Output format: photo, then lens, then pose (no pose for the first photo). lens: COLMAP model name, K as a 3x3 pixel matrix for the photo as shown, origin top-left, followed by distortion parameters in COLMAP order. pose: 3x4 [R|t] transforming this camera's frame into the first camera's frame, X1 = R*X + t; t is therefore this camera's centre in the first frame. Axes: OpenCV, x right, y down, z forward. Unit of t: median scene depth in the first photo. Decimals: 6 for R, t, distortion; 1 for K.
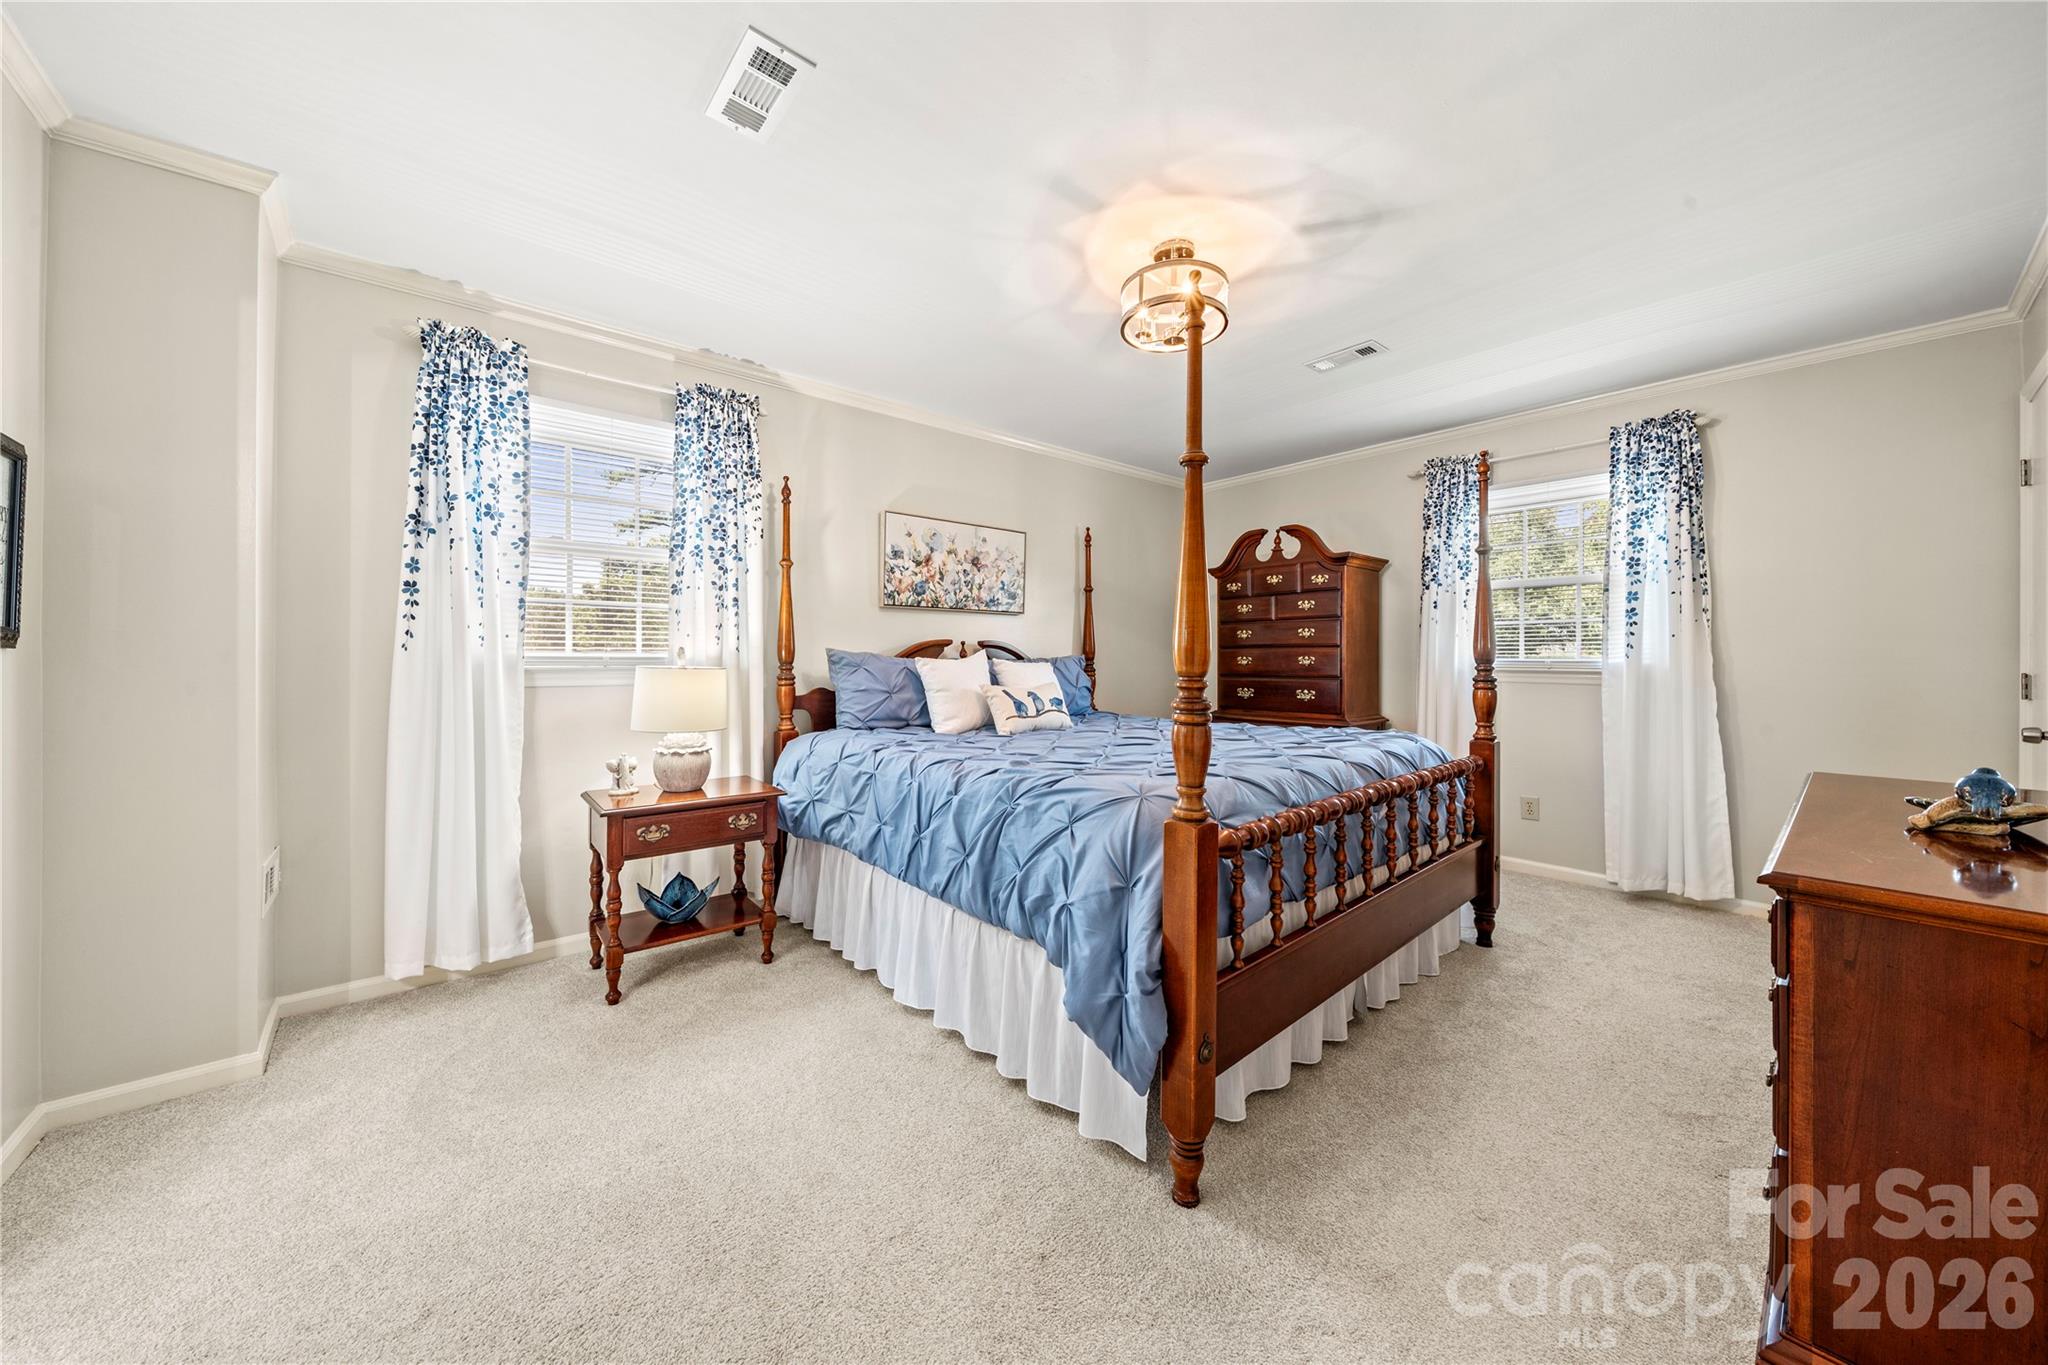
lens RADIAL K [[709.7, 0, 1019.4], [0, 709.7, 667.5], [0, 0, 1]] dist [-0.000807, -0.000098]
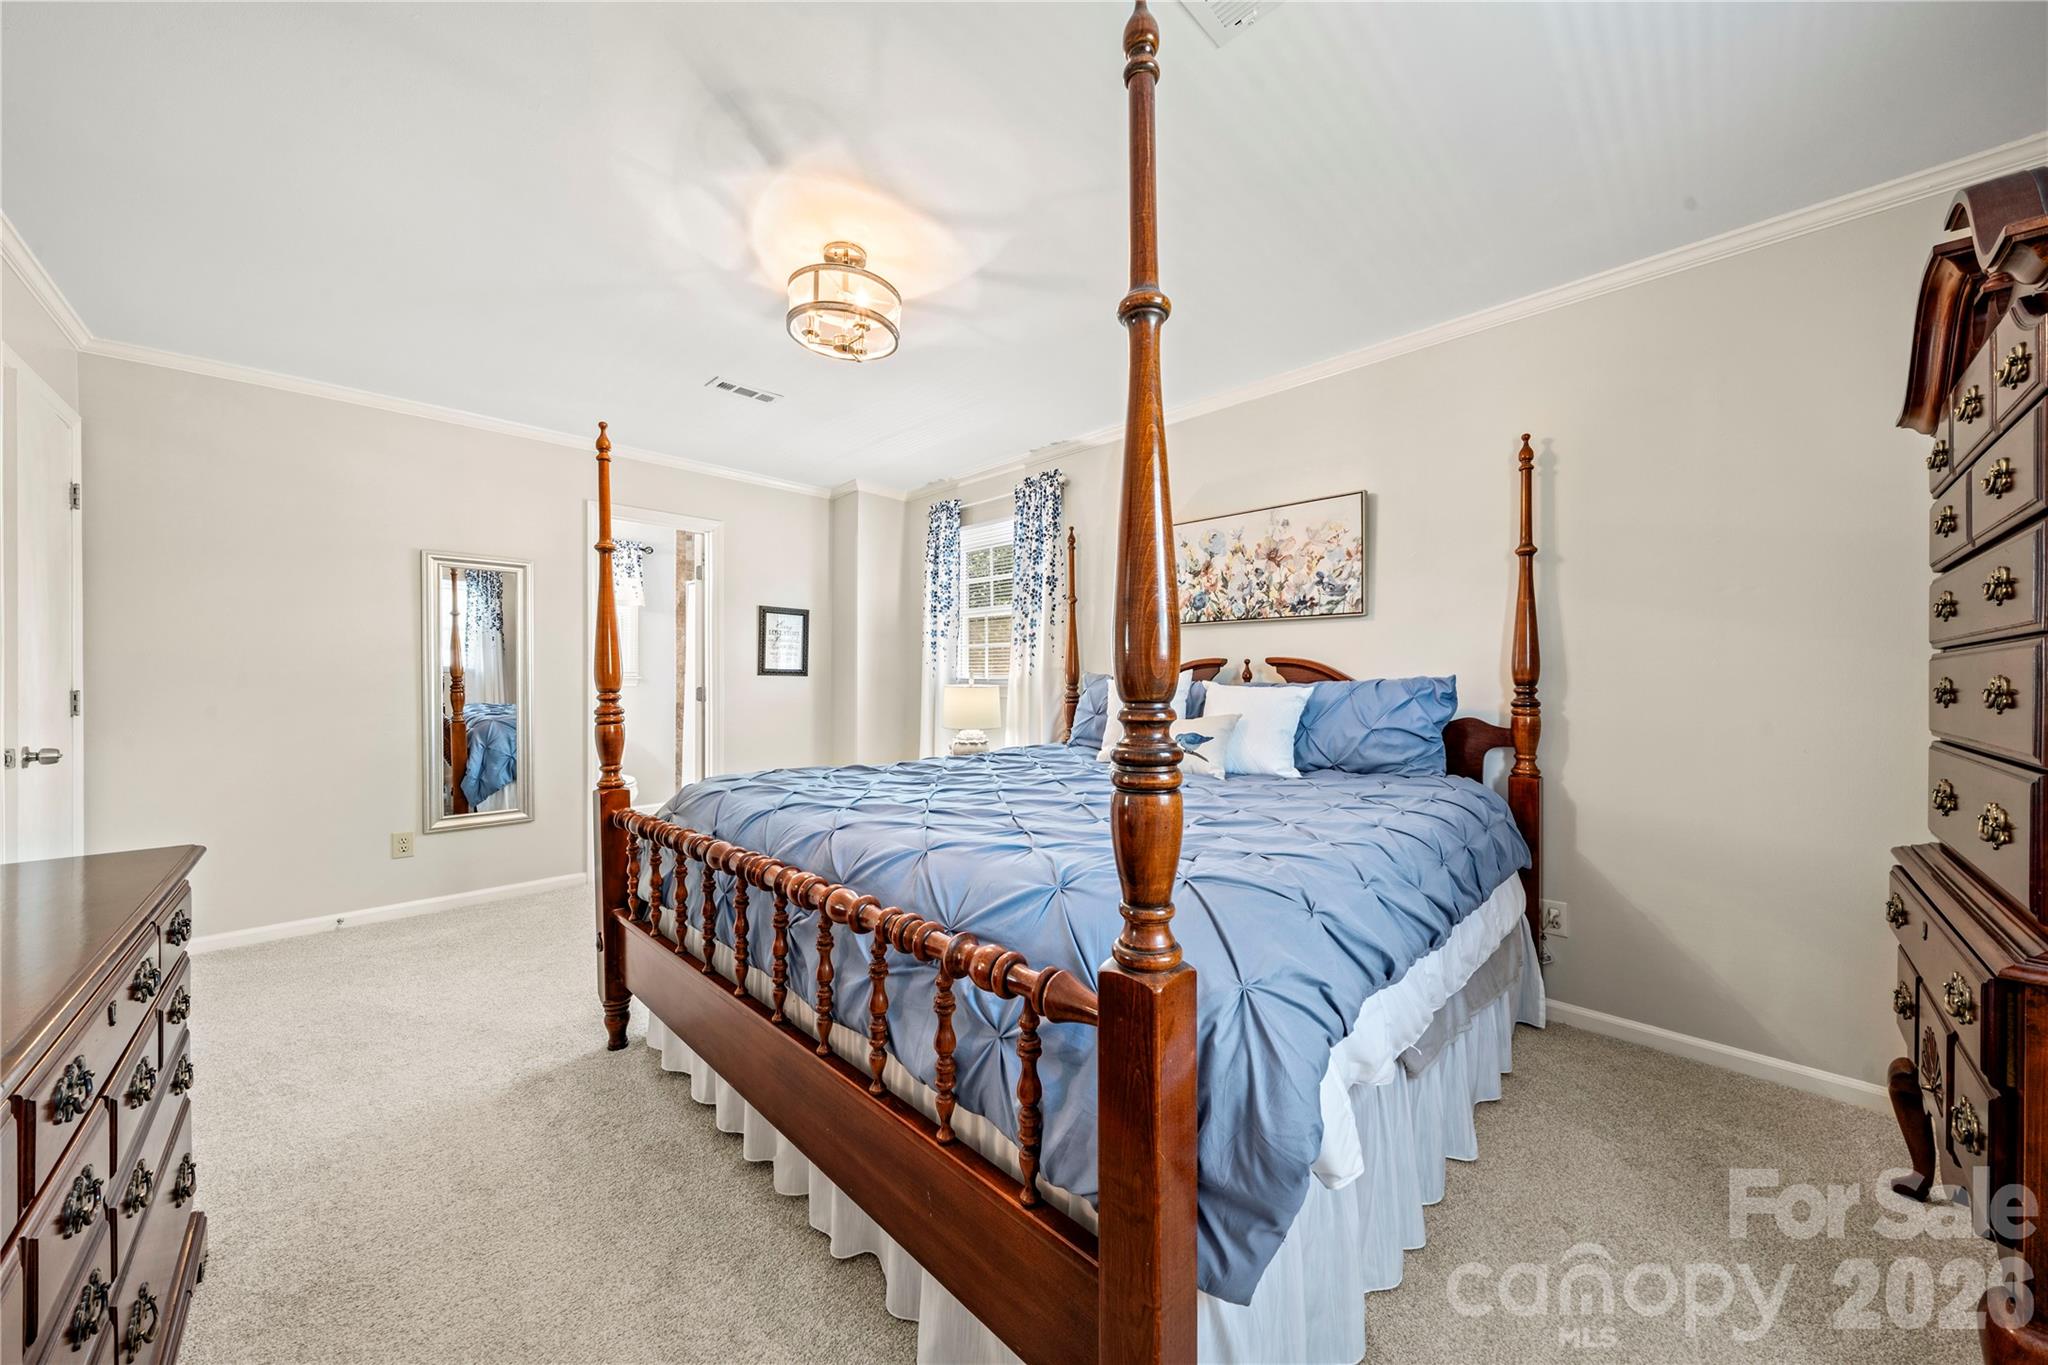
lens RADIAL K [[709.7, 0, 1024.6], [0, 709.7, 679.7], [0, 0, 1]] dist [-0.000807, -0.000098]
pose [[0.071690, 0.003271, -0.997422, 1.054827], [-0.012796, 0.999915, 0.002360, -0.019780], [0.997345, 0.012594, 0.071726, 1.048238]]
